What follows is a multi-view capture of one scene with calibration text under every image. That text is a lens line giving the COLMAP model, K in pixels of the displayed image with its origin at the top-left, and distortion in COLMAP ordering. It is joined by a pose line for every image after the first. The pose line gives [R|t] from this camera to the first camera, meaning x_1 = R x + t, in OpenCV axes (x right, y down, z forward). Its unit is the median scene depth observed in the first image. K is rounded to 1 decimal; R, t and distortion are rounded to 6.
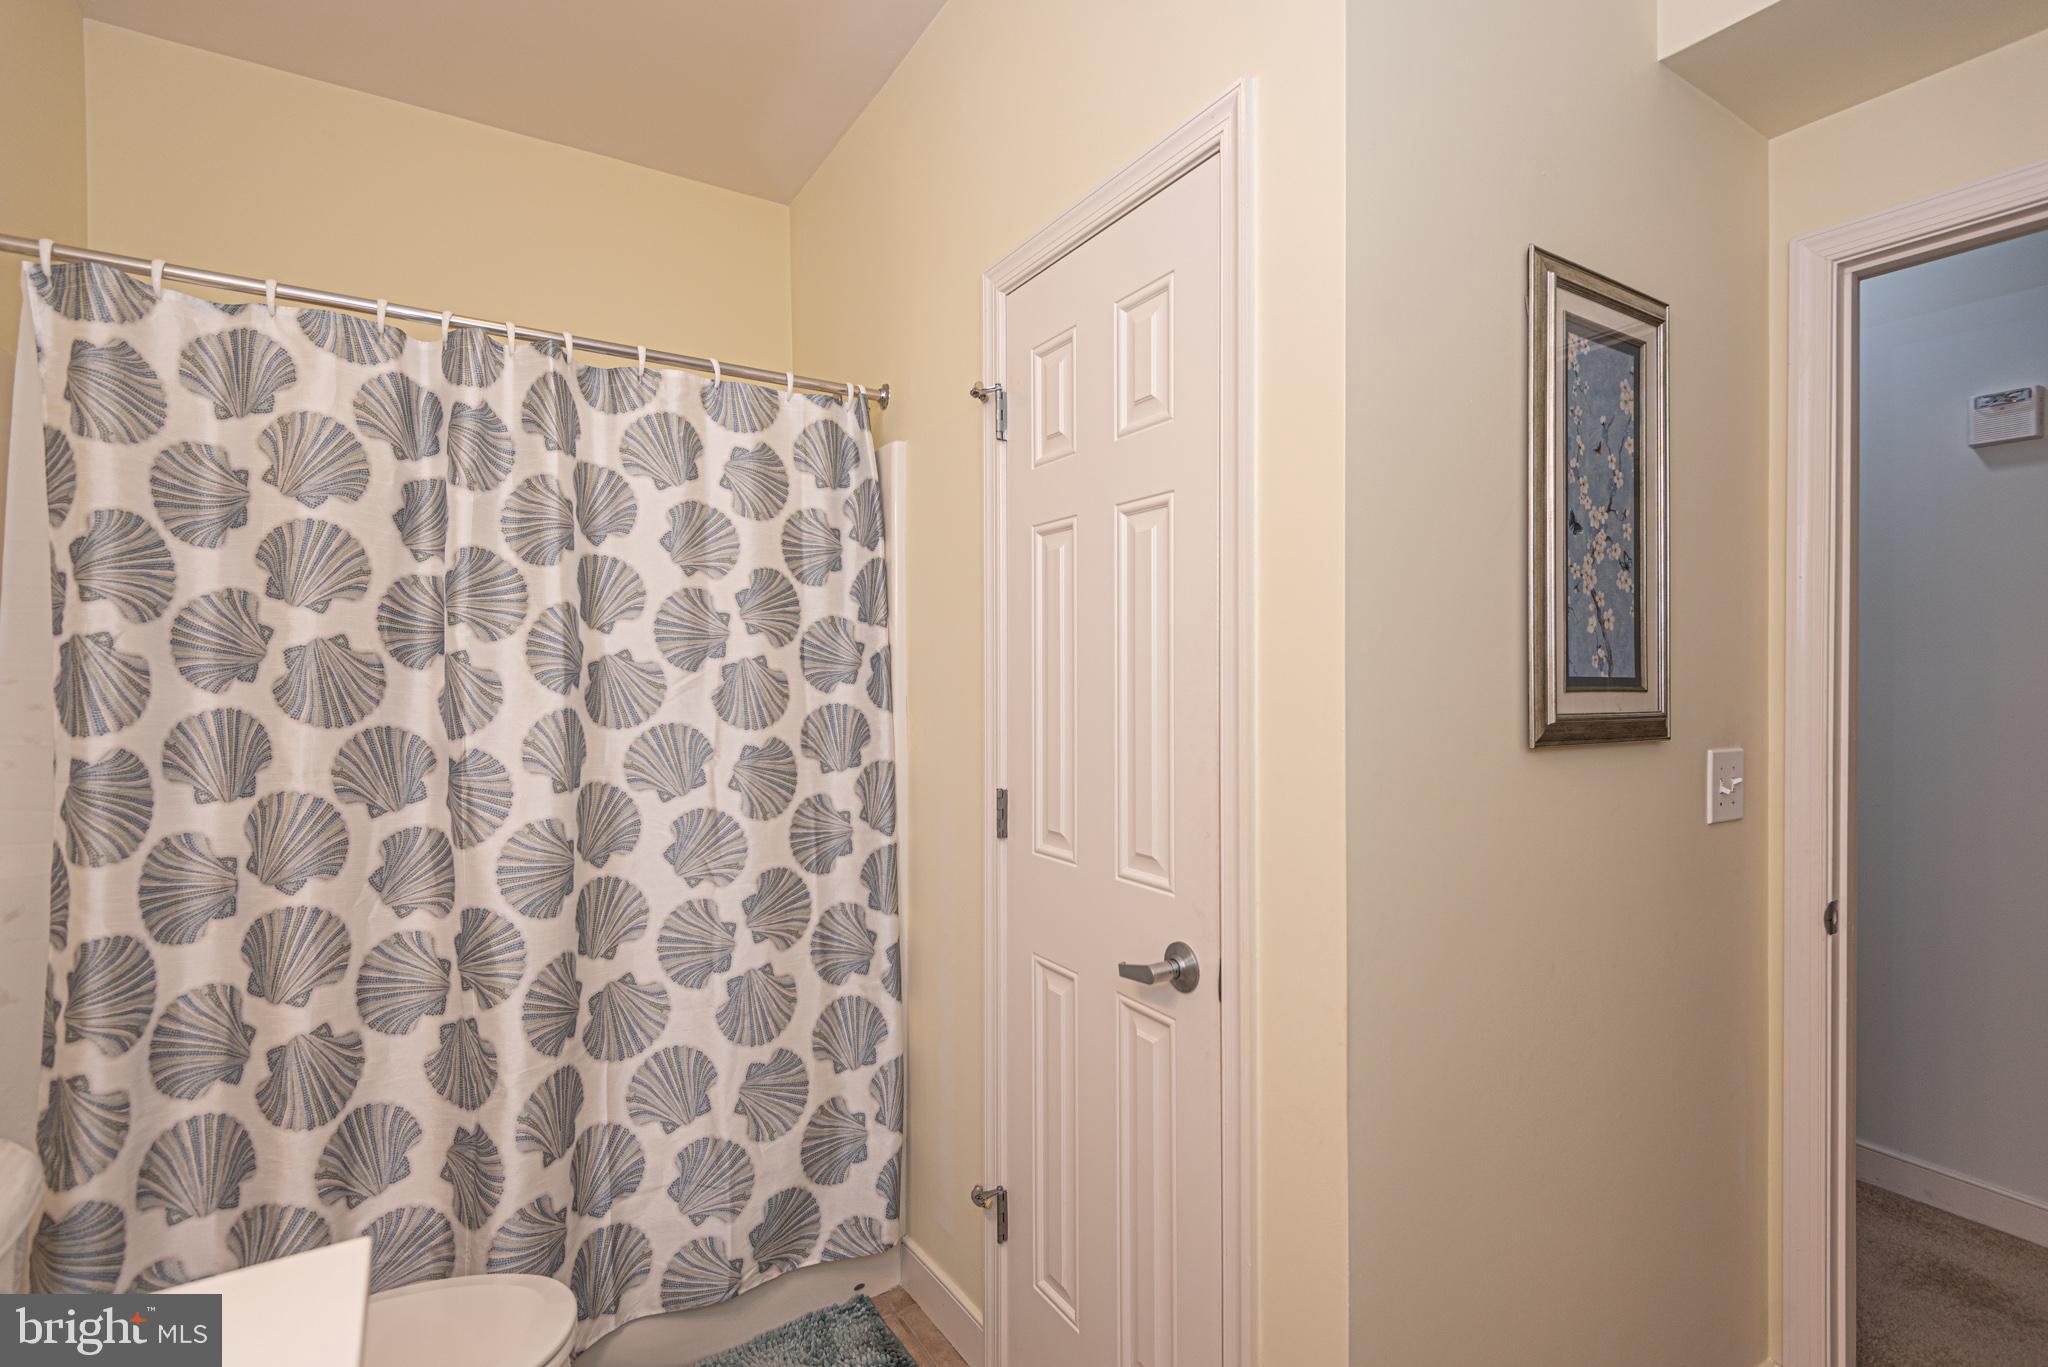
lens RADIAL K [[916.4, 0, 1019.8], [0, 916.4, 666.8], [0, 0, 1]] dist [0.024092, -0.009583]
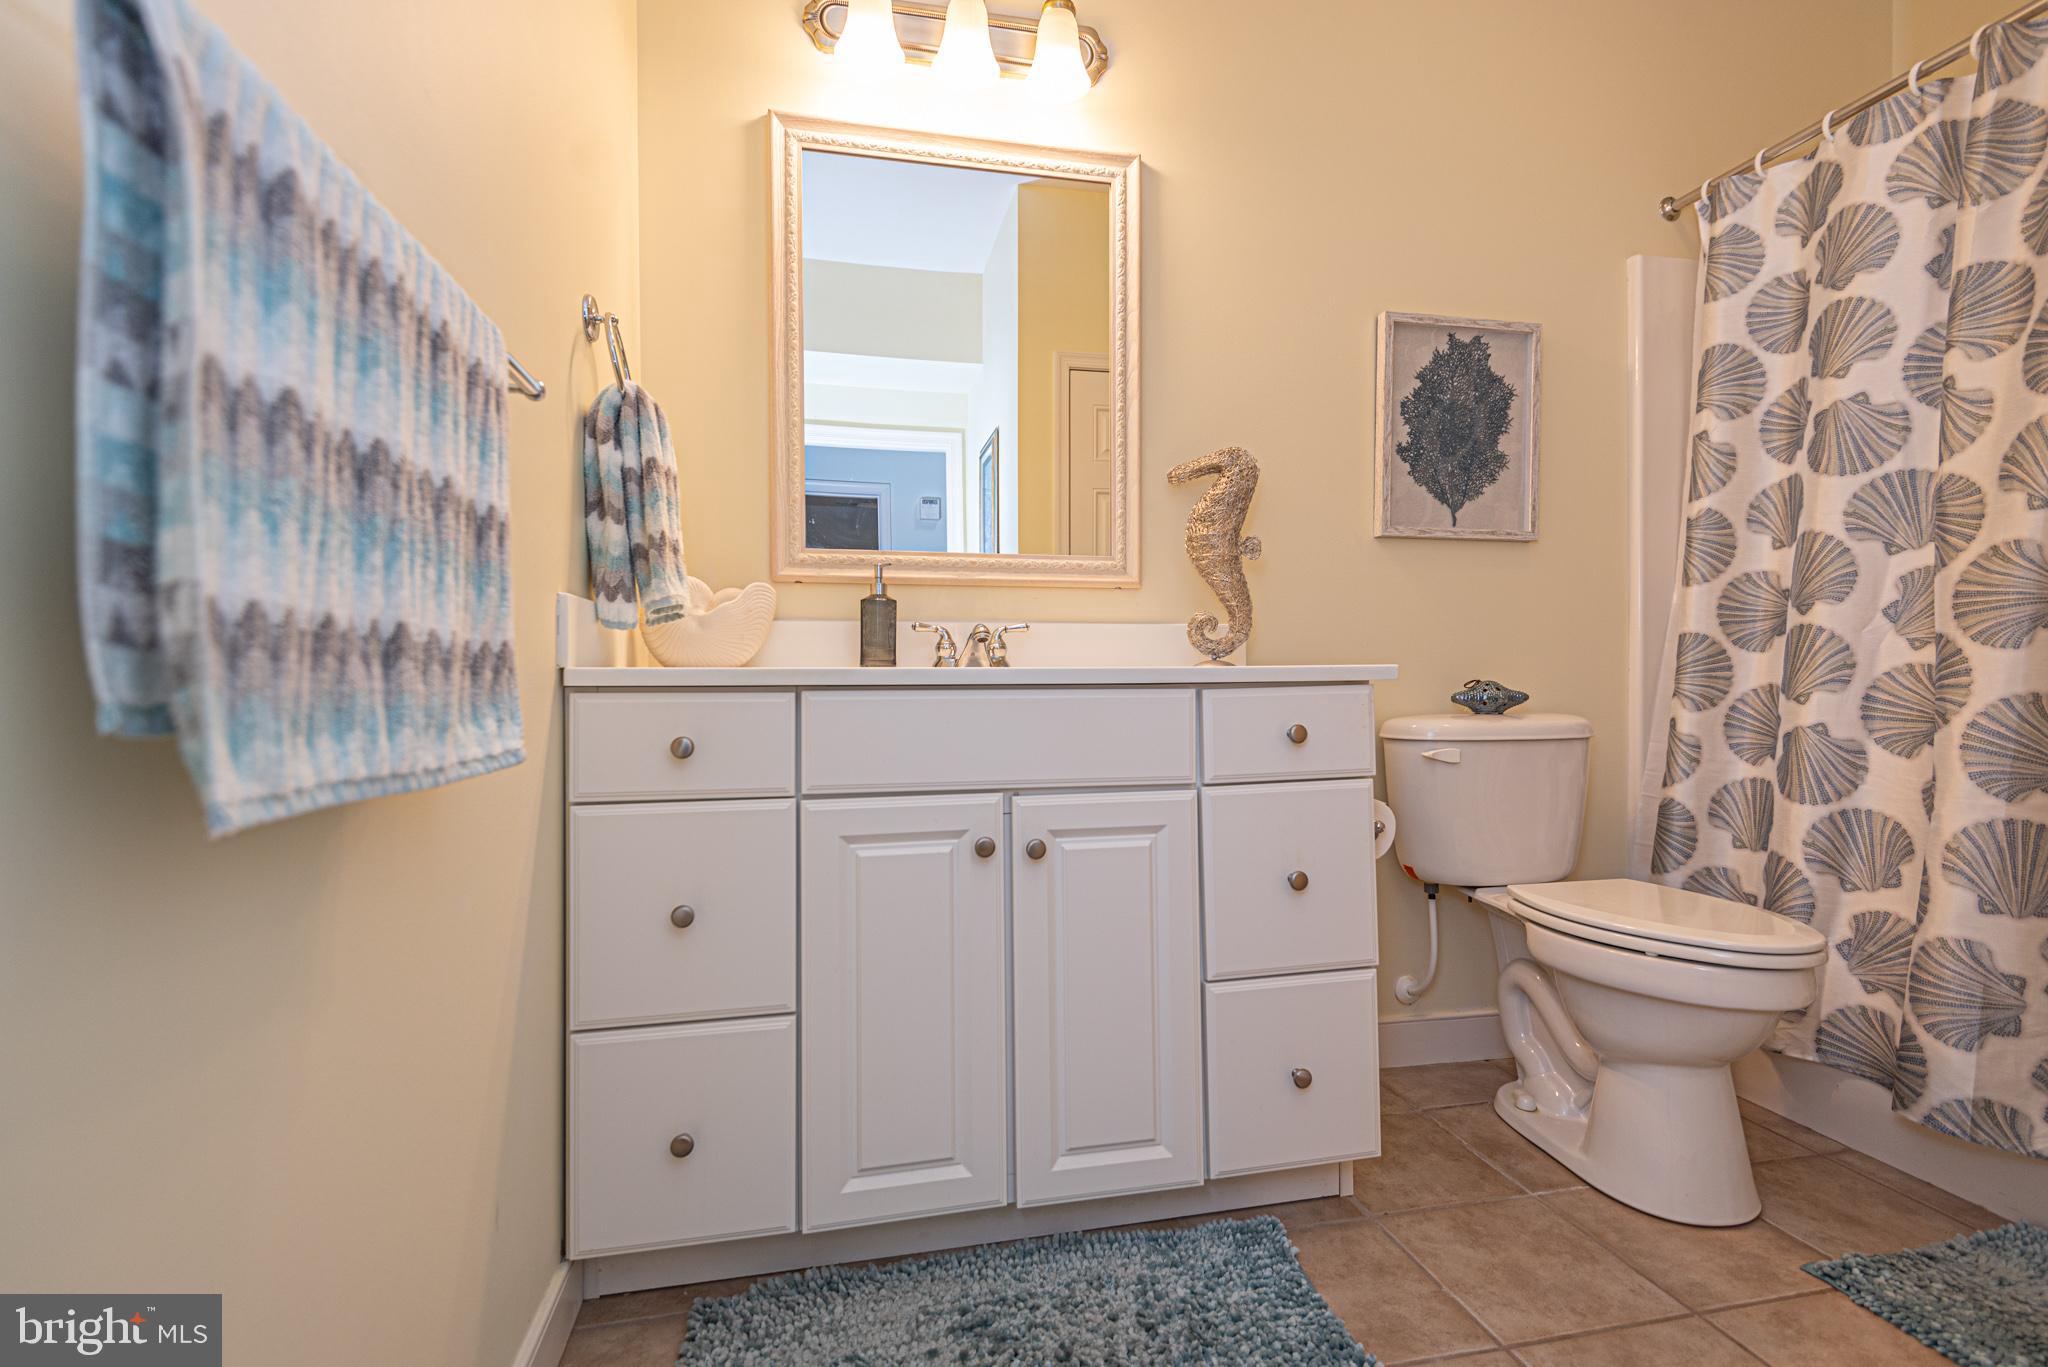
lens RADIAL K [[916.4, 0, 1019.8], [0, 916.4, 666.8], [0, 0, 1]] dist [0.024092, -0.009583]
pose [[-0.344899, -0.002156, -0.938637, 0.644389], [0.005682, 0.999974, -0.004385, 0.283379], [0.938623, -0.006846, -0.344878, 0.408603]]
